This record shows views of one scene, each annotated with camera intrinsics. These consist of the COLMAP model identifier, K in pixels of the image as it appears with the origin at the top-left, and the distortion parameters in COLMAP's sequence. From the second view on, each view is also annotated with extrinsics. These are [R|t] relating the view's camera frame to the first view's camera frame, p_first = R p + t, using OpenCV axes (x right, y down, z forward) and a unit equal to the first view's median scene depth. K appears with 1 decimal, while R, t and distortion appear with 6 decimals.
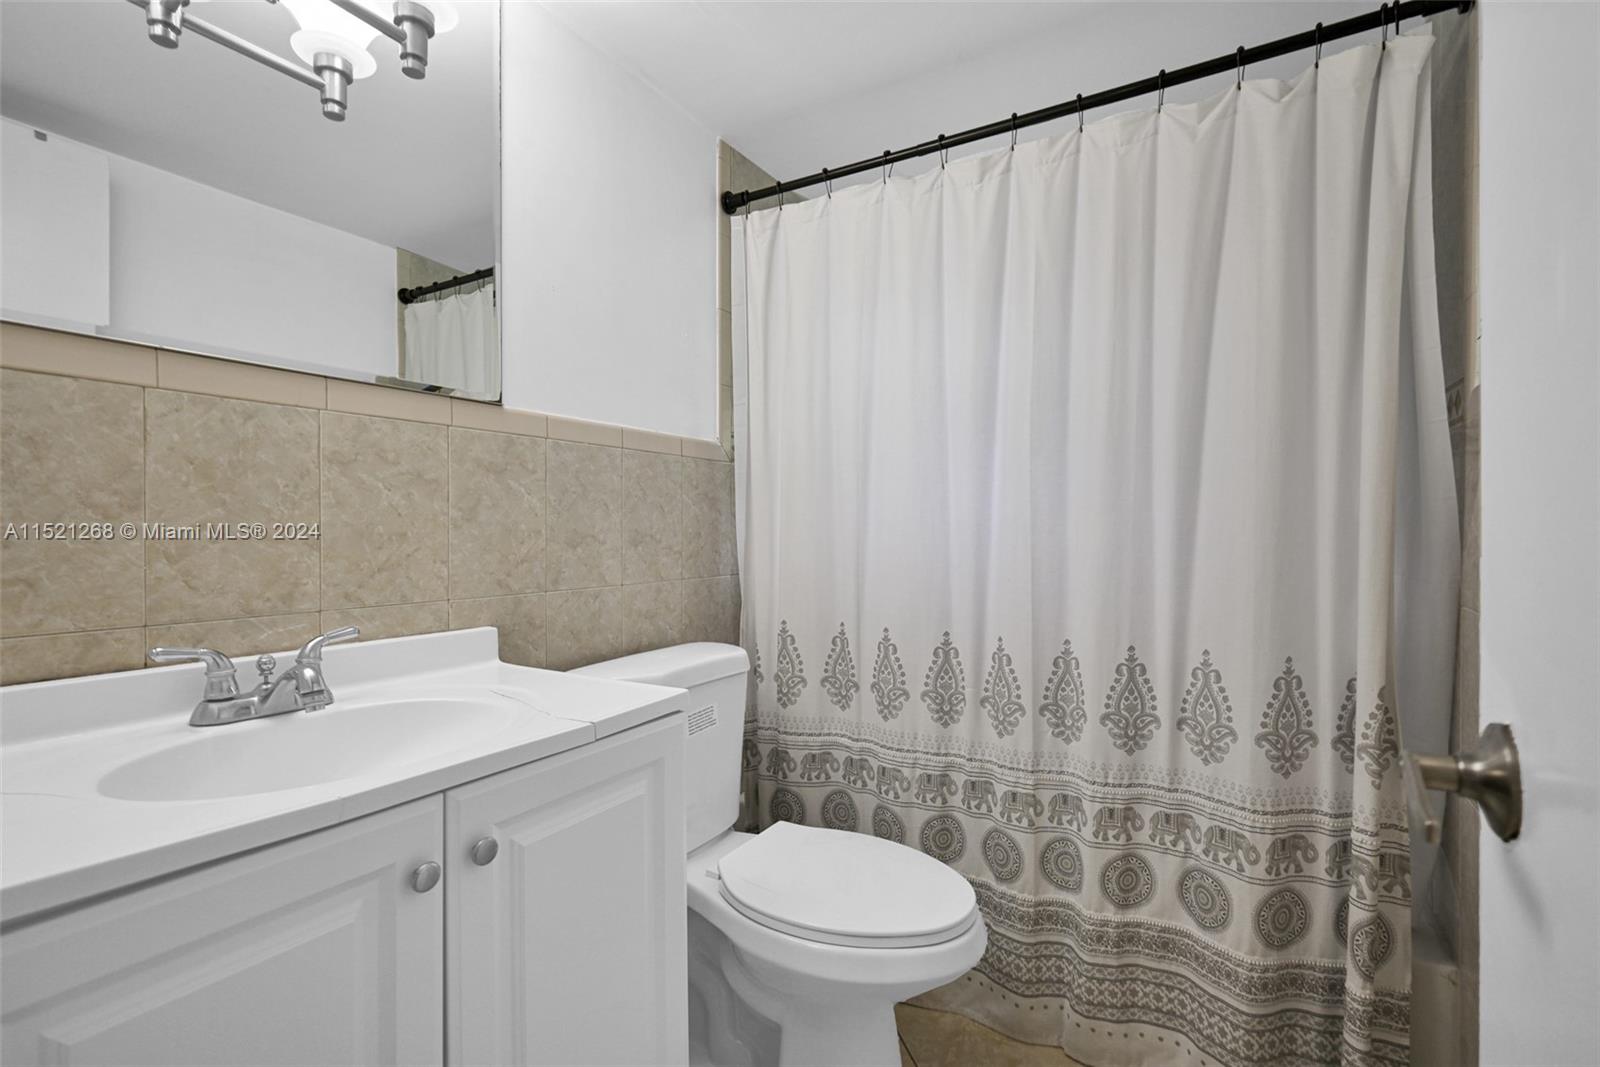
lens RADIAL K [[706.9, 0, 793.7], [0, 706.9, 506.5], [0, 0, 1]] dist [0.001241, 0.000336]
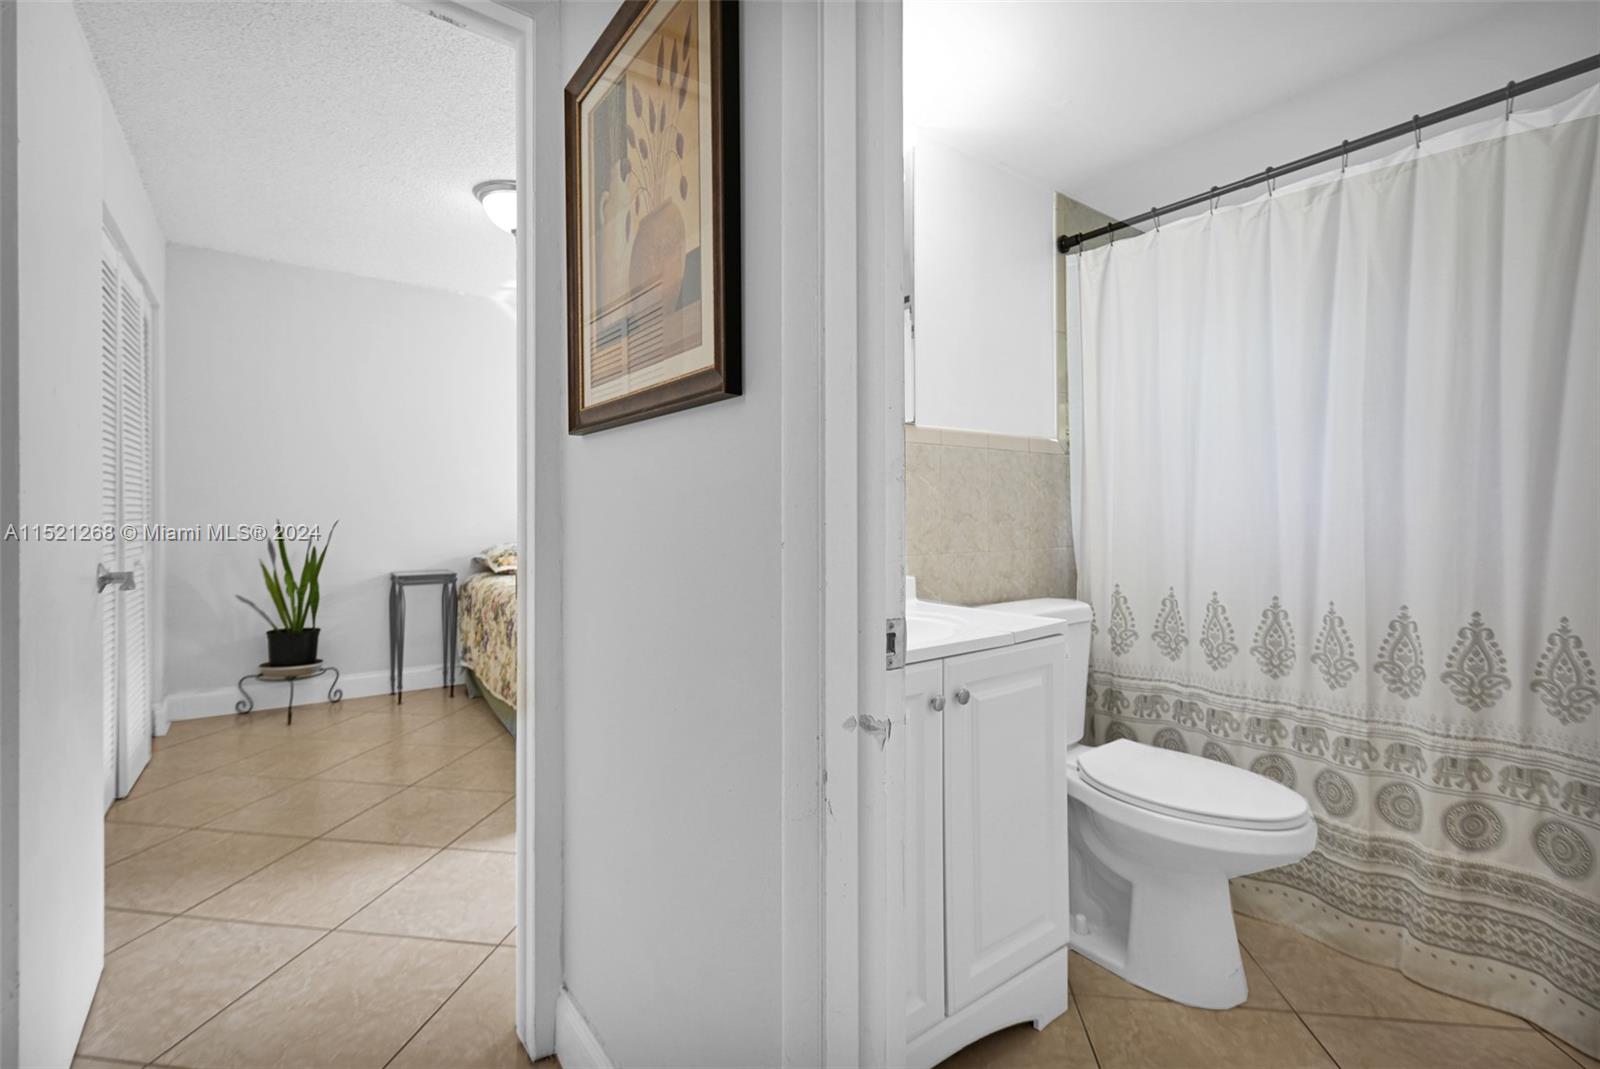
lens RADIAL K [[706.9, 0, 793.7], [0, 706.9, 507.5], [0, 0, 1]] dist [0.001241, 0.000336]
pose [[0.931928, -0.010002, -0.362506, -0.098637], [0.017809, 0.999676, 0.018200, -0.002848], [0.362207, -0.023417, 0.931804, -0.363634]]
